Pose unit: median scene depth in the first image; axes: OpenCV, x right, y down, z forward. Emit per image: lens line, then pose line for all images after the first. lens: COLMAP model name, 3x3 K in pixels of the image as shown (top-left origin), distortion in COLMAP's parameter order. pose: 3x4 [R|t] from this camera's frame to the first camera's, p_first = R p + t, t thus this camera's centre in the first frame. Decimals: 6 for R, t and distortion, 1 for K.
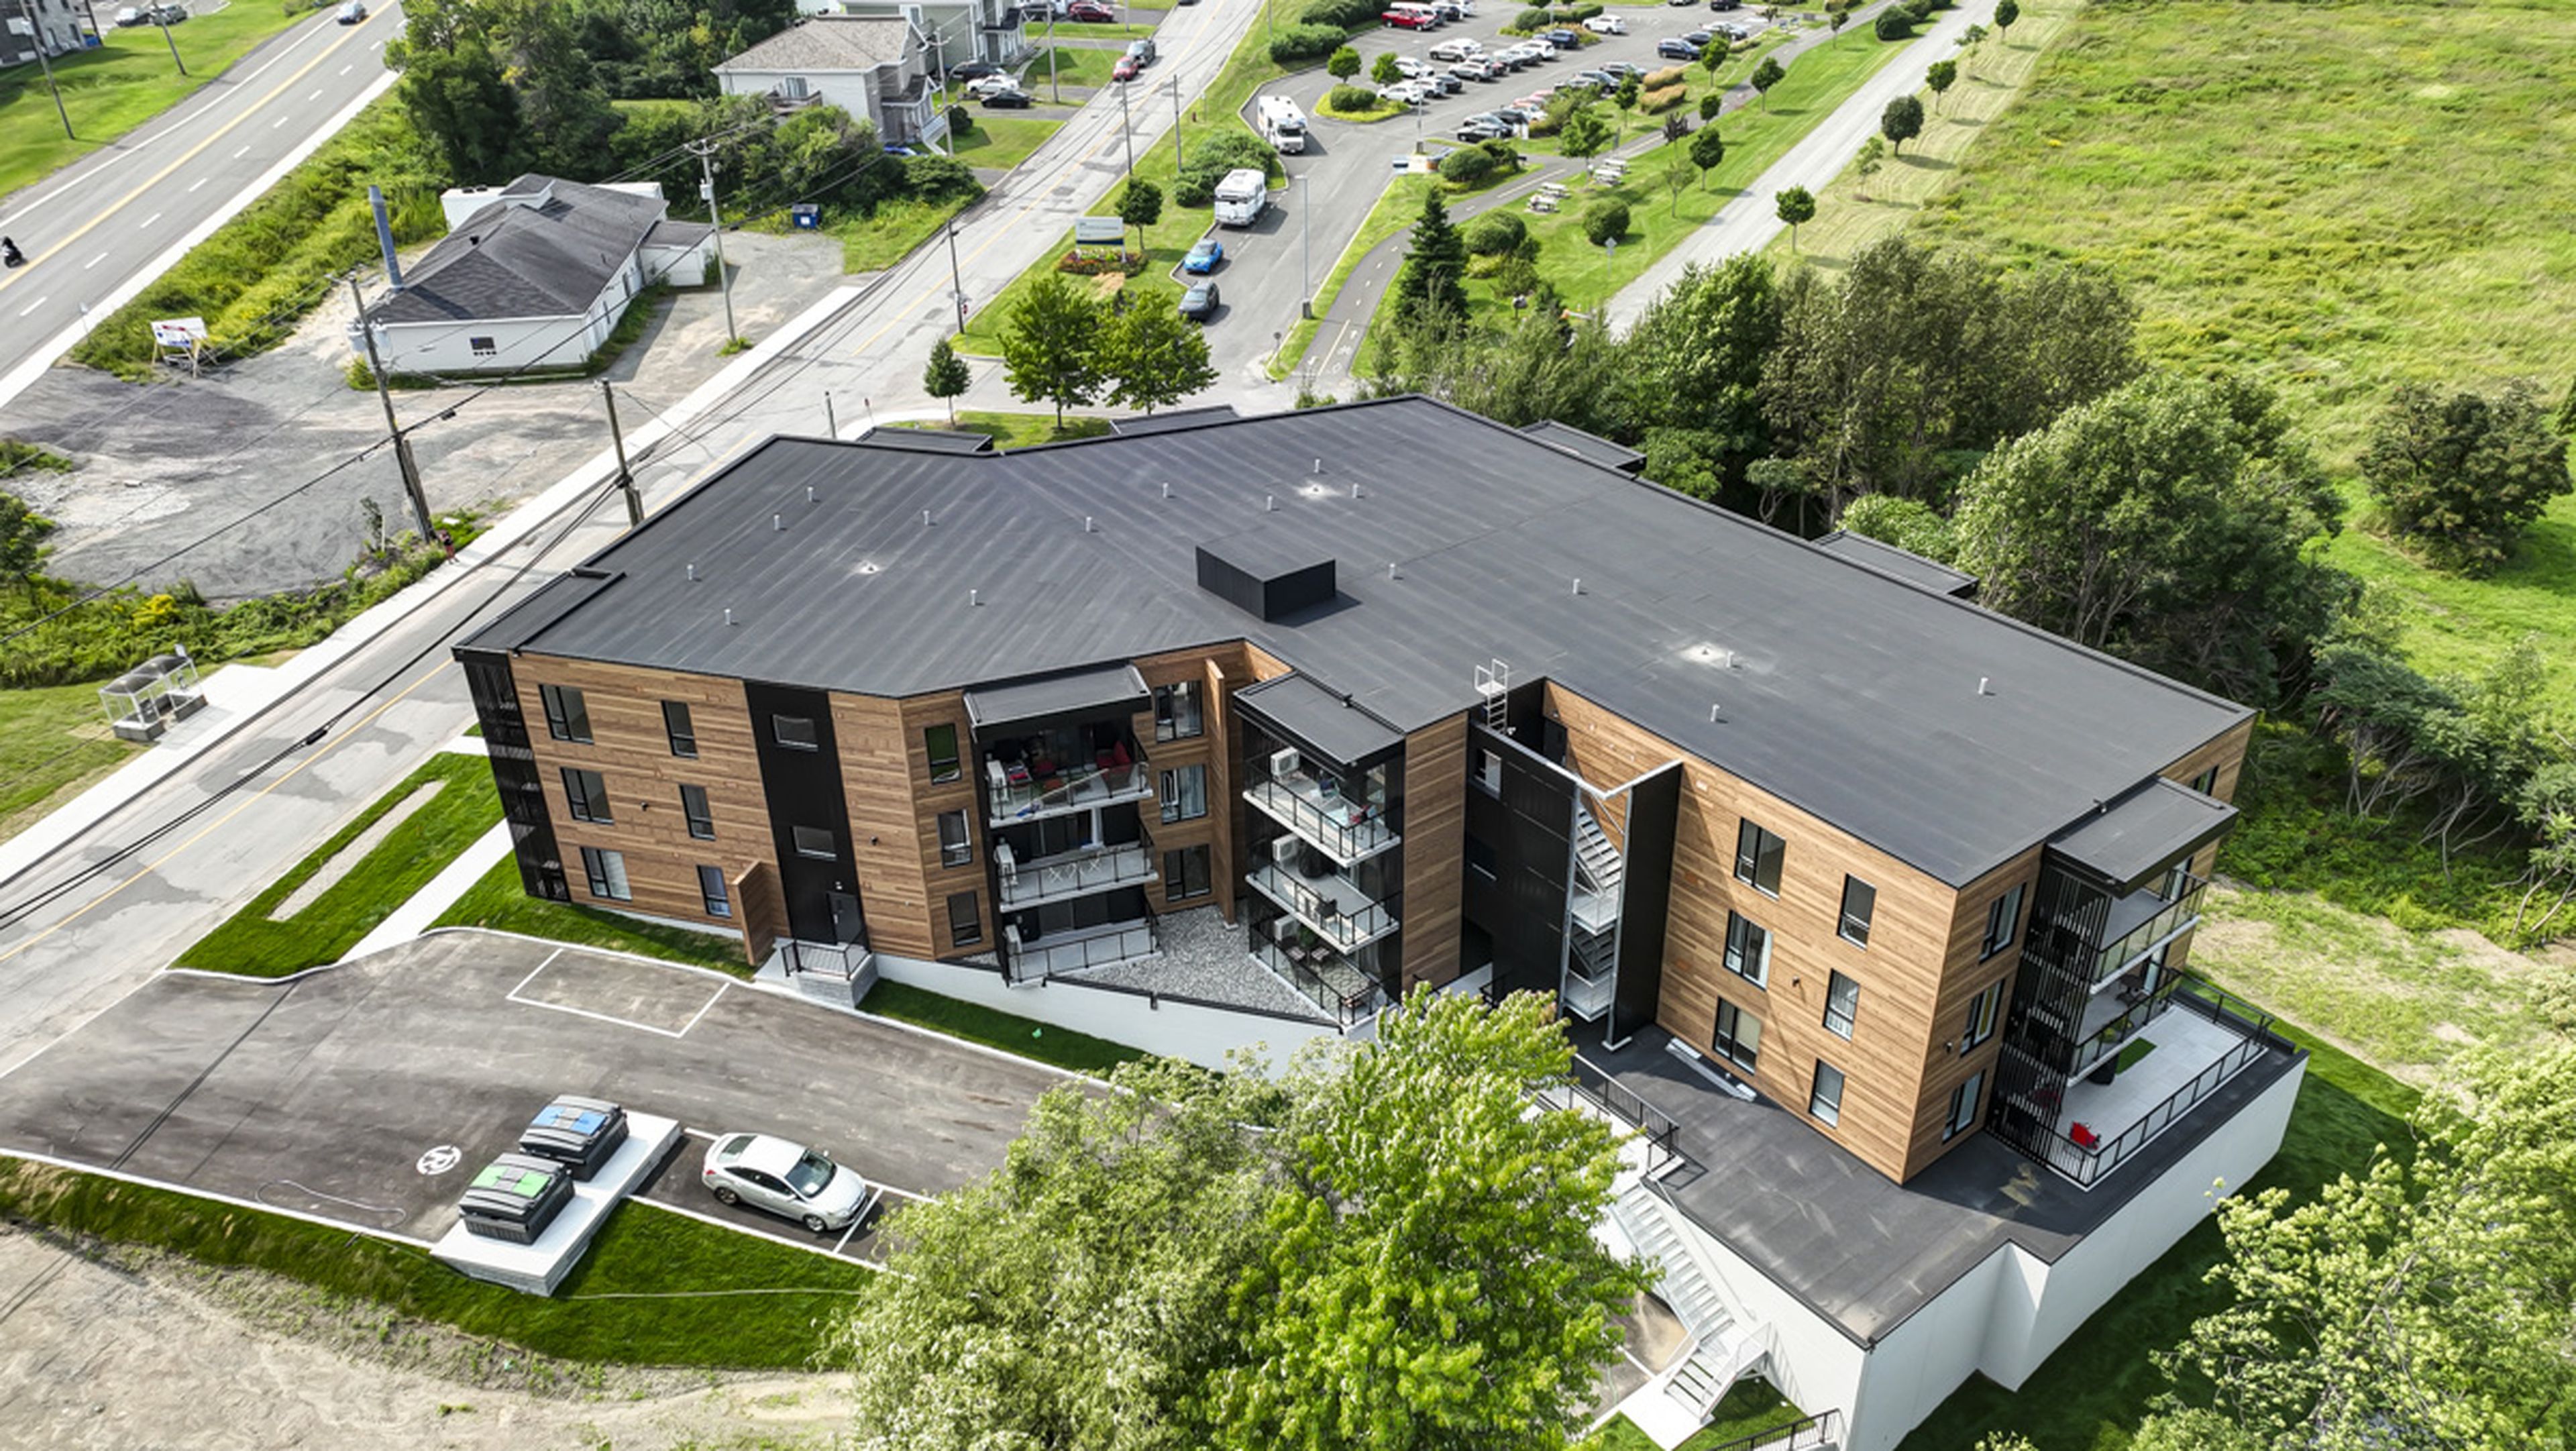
lens RADIAL K [[1804.7, 0, 1288.0], [0, 1804.7, 725.5], [0, 0, 1]] dist [0.007347, 0.031167]
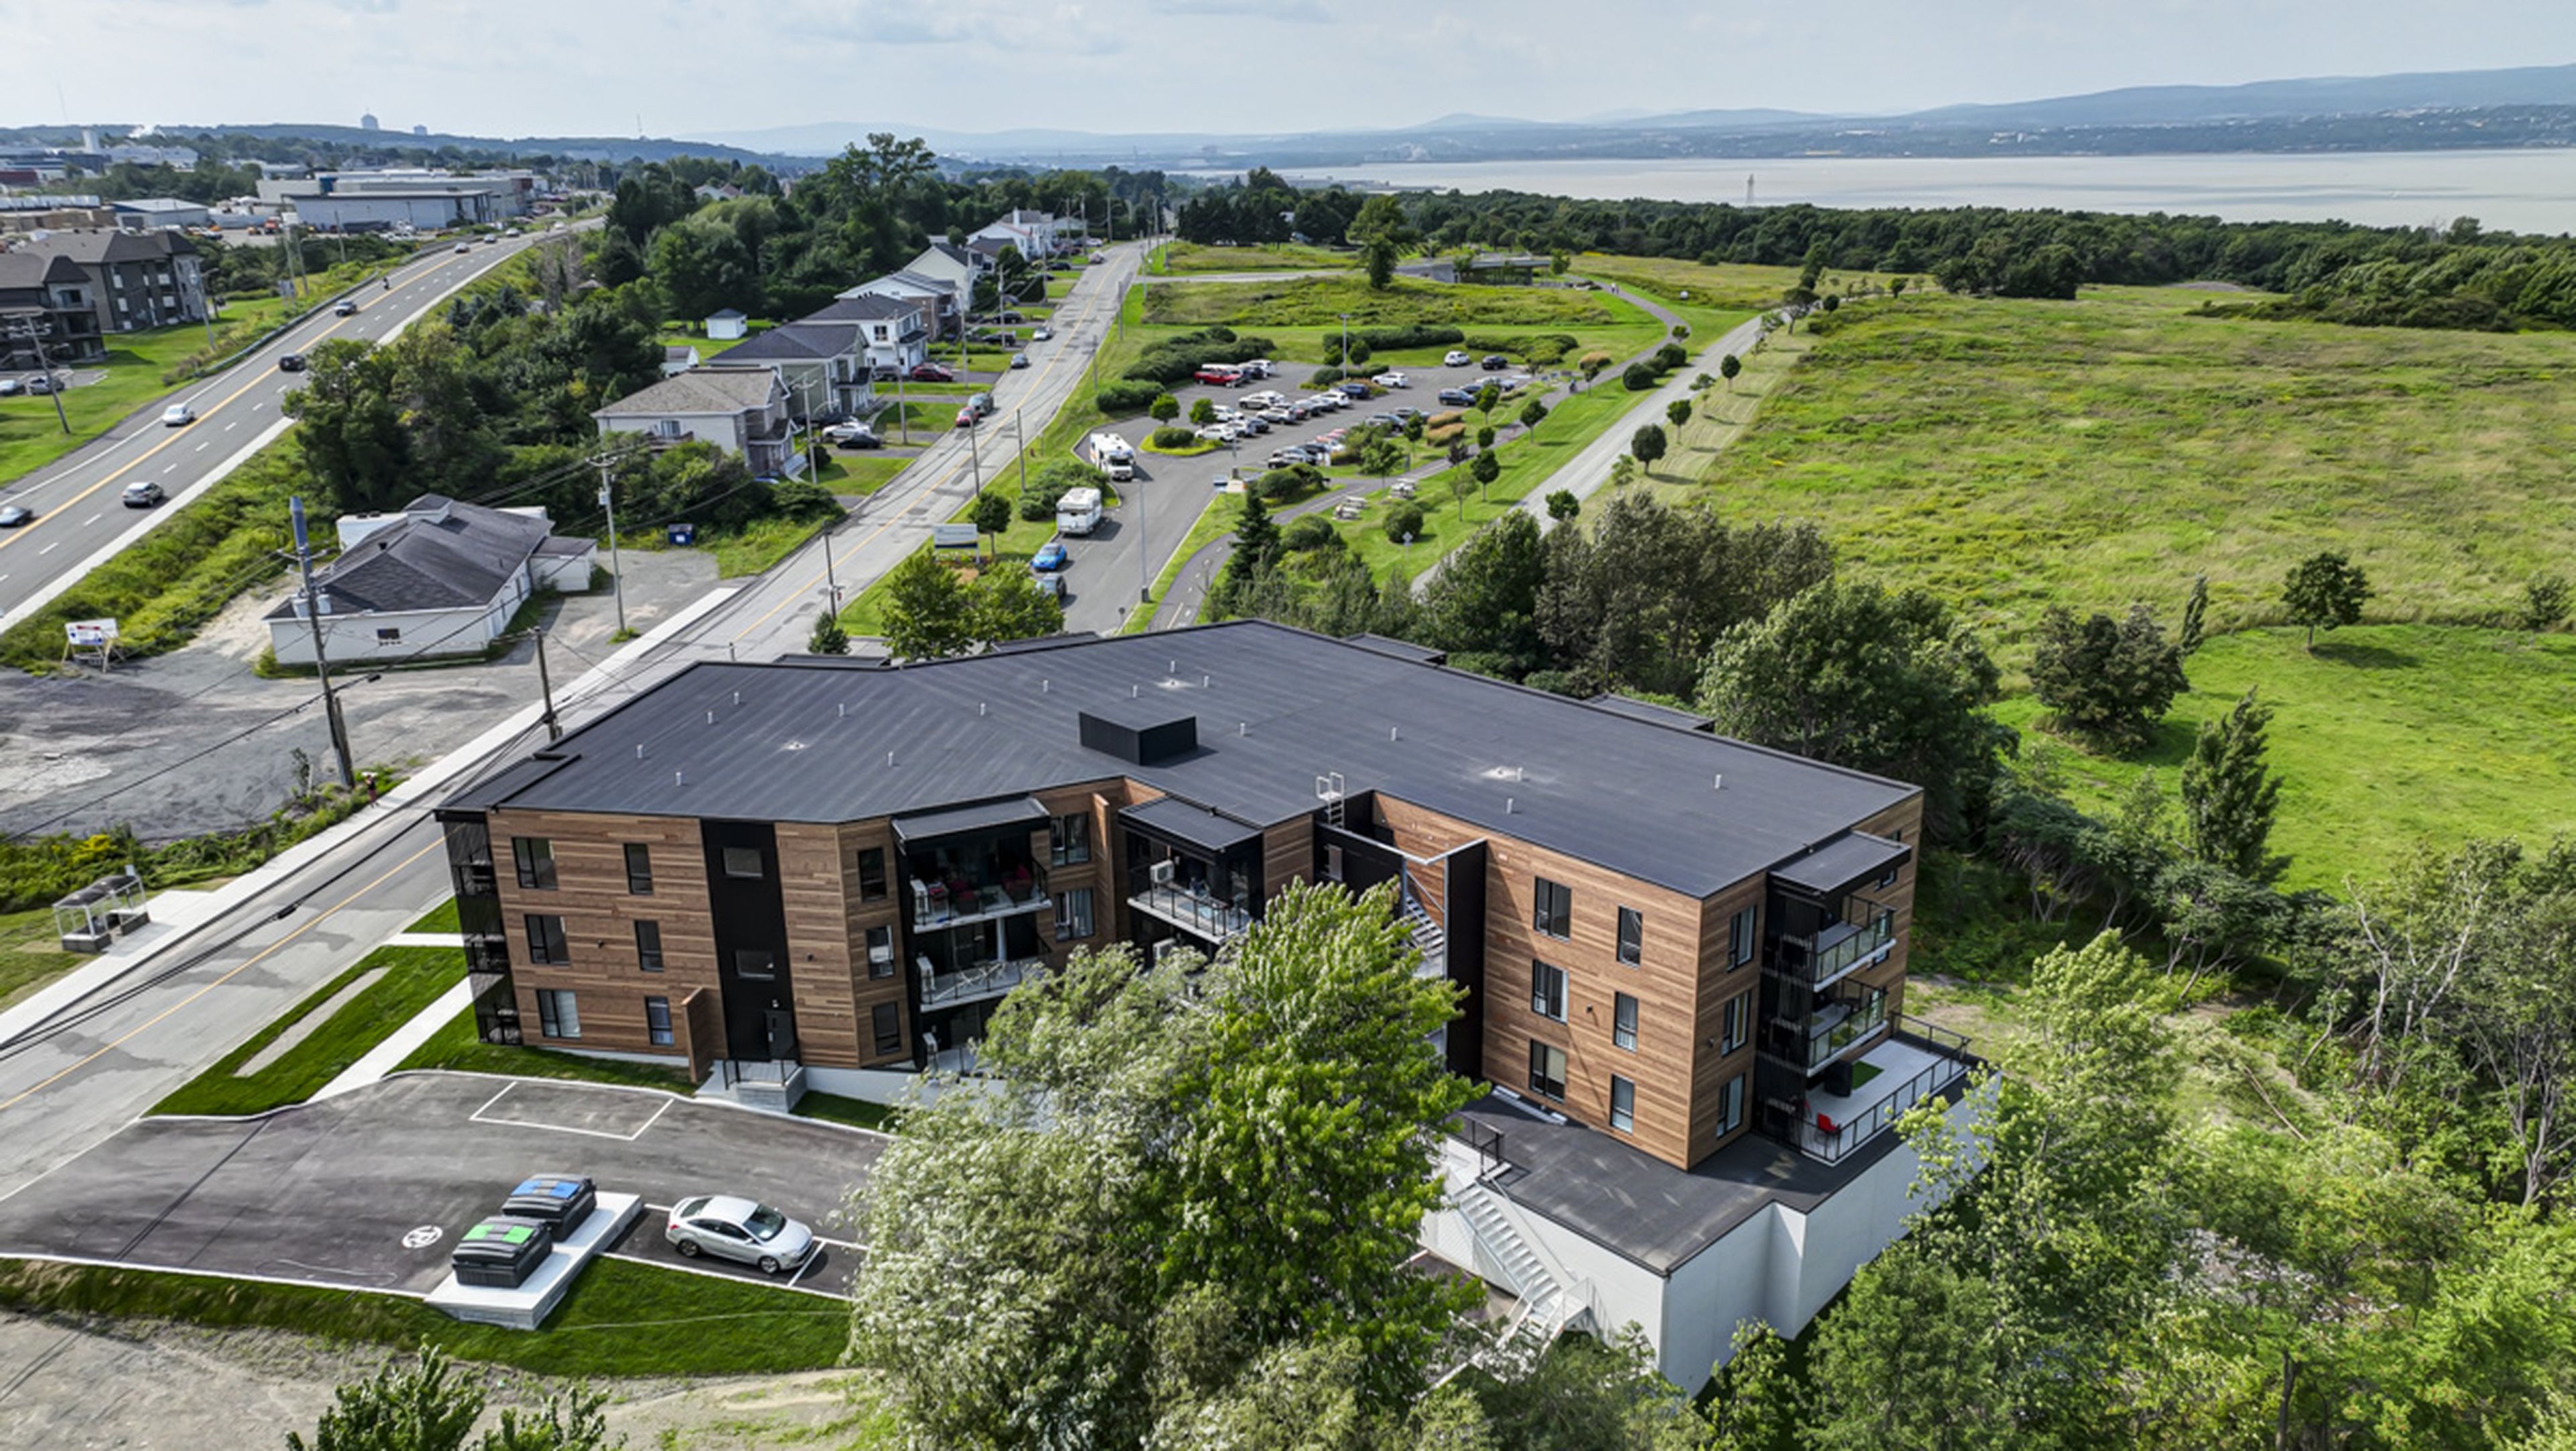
lens RADIAL K [[1804.7, 0, 1288.0], [0, 1804.7, 725.5], [0, 0, 1]] dist [0.007347, 0.031167]
pose [[0.994432, -0.029096, 0.101286, -0.031788], [0.048914, 0.978763, -0.199072, 0.142884], [-0.093343, 0.202918, 0.974737, -0.166287]]
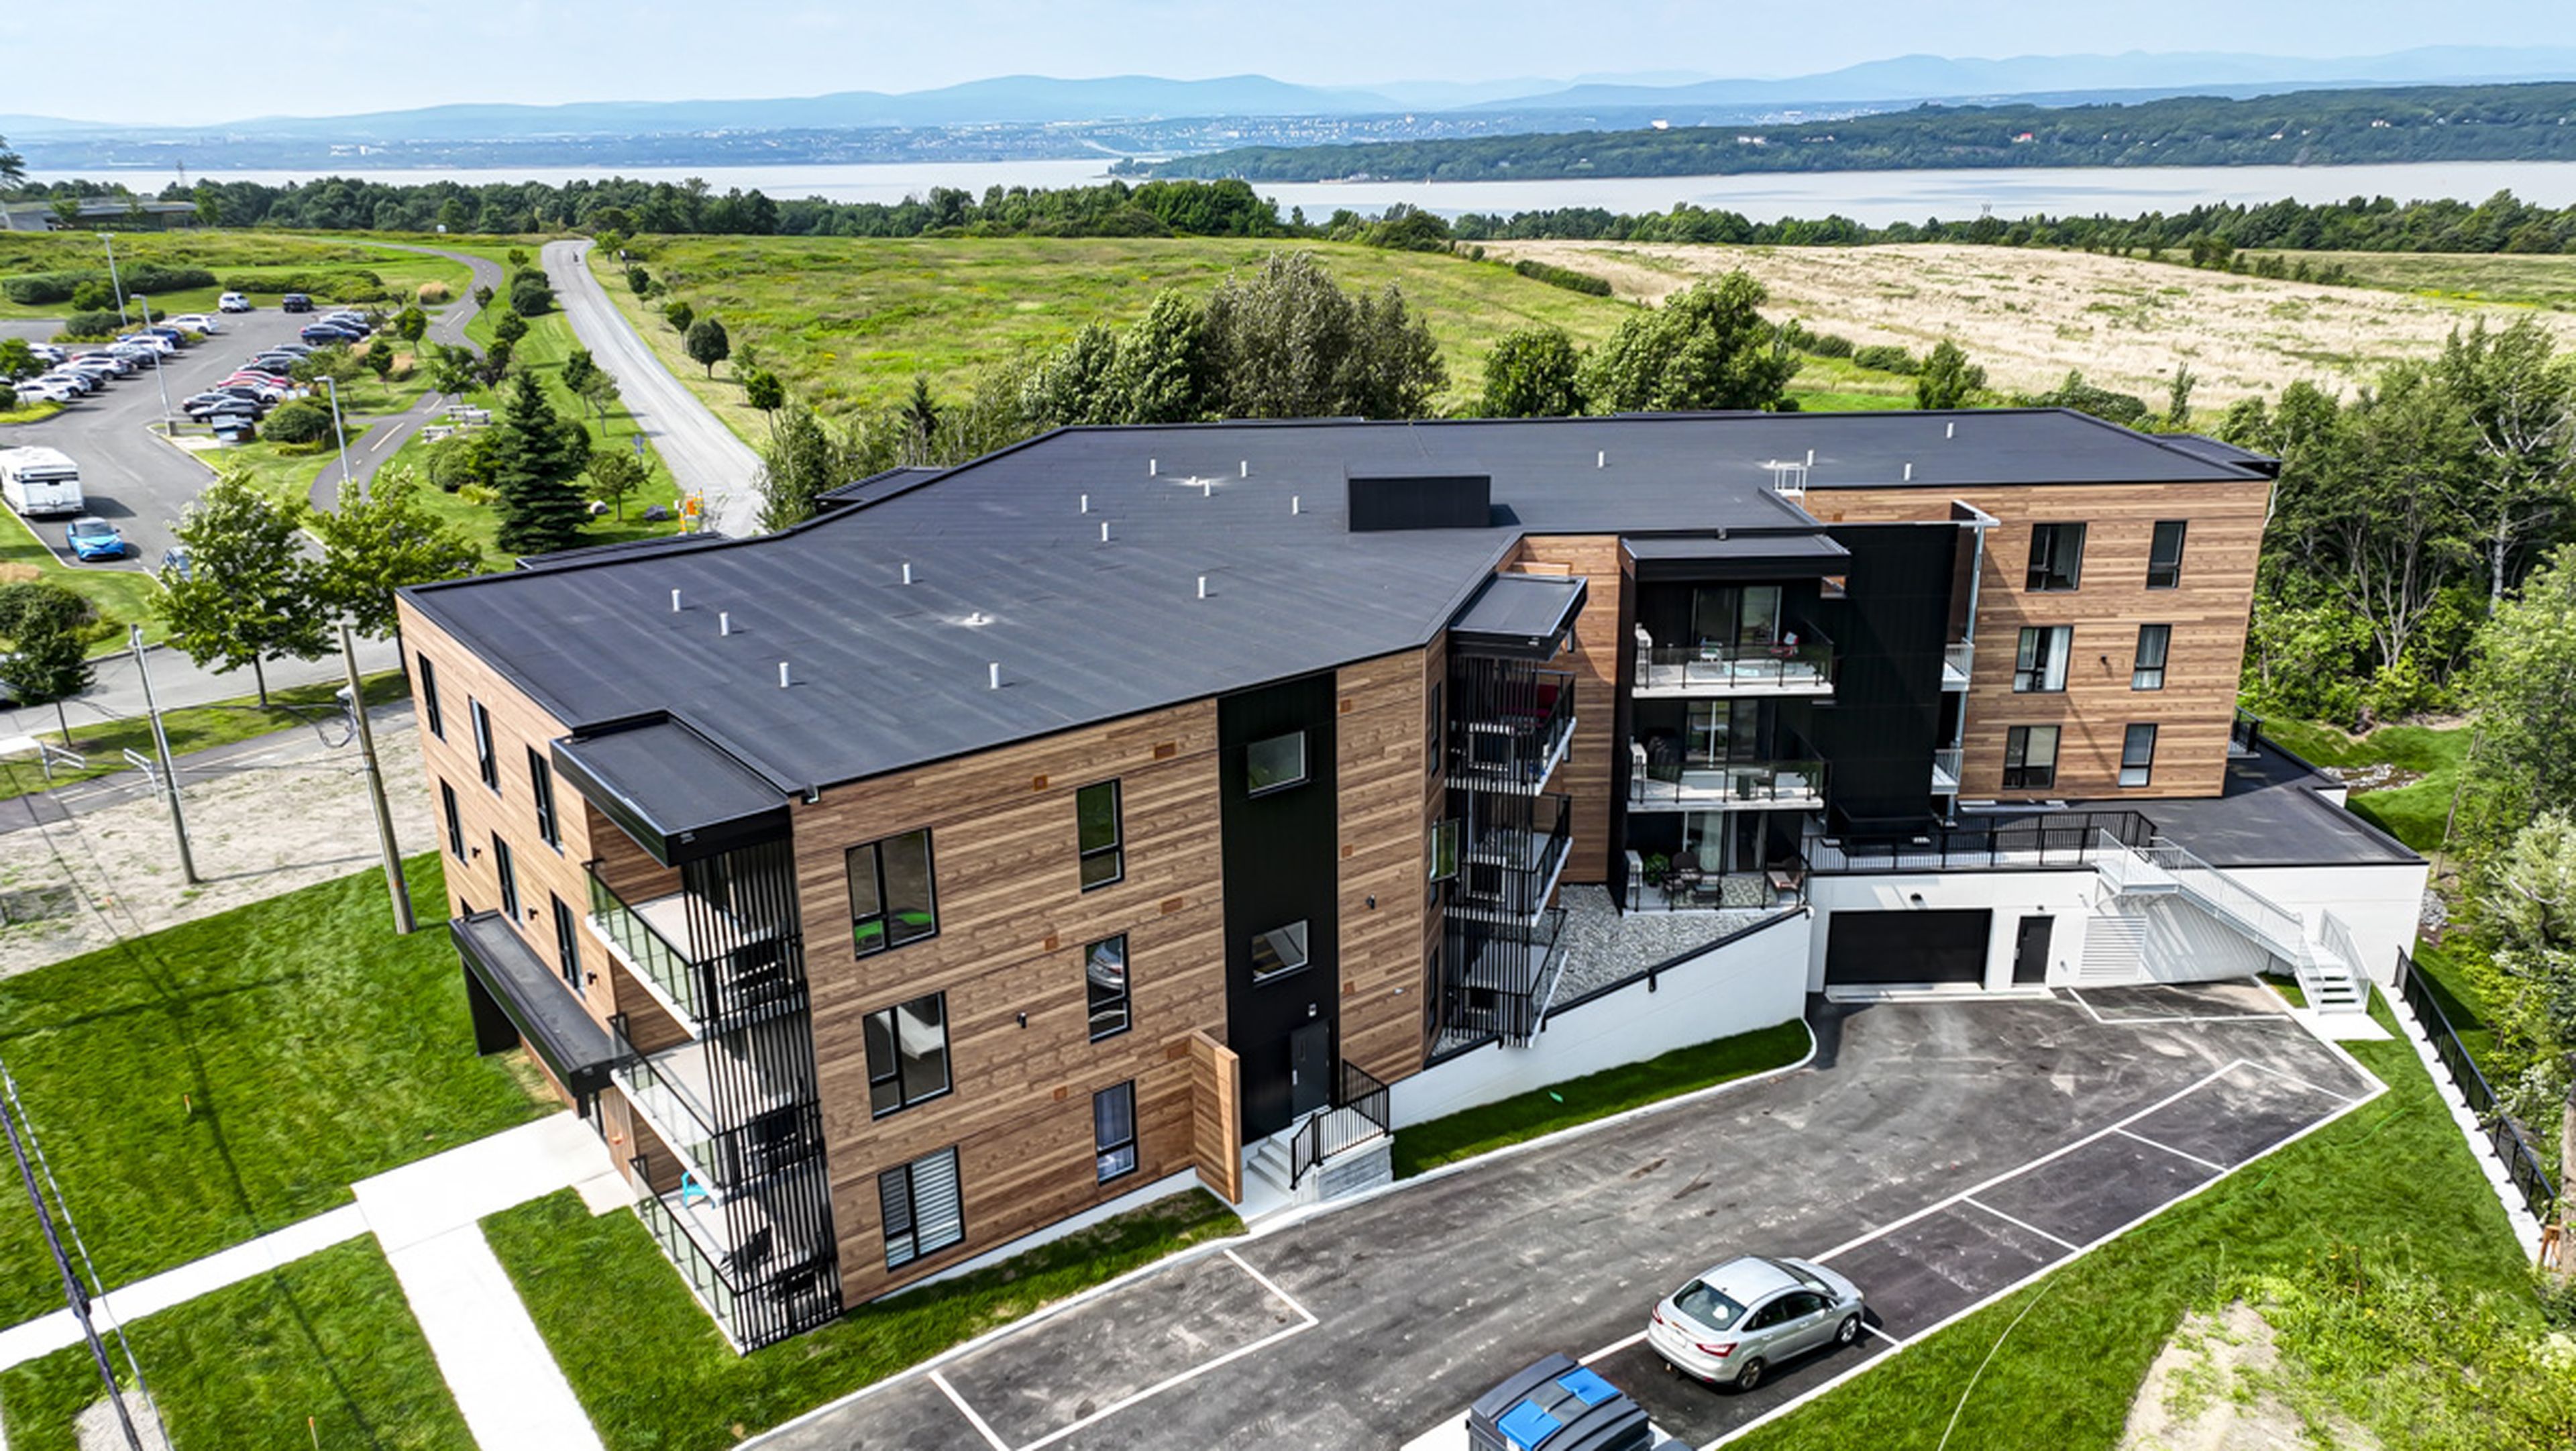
lens RADIAL K [[1804.7, 0, 1288.0], [0, 1804.7, 725.5], [0, 0, 1]] dist [0.007347, 0.031167]
pose [[0.597053, -0.242376, 0.764710, -0.641573], [0.398894, 0.916760, -0.020871, 0.005307], [-0.695997, 0.317499, 0.644036, 0.500742]]
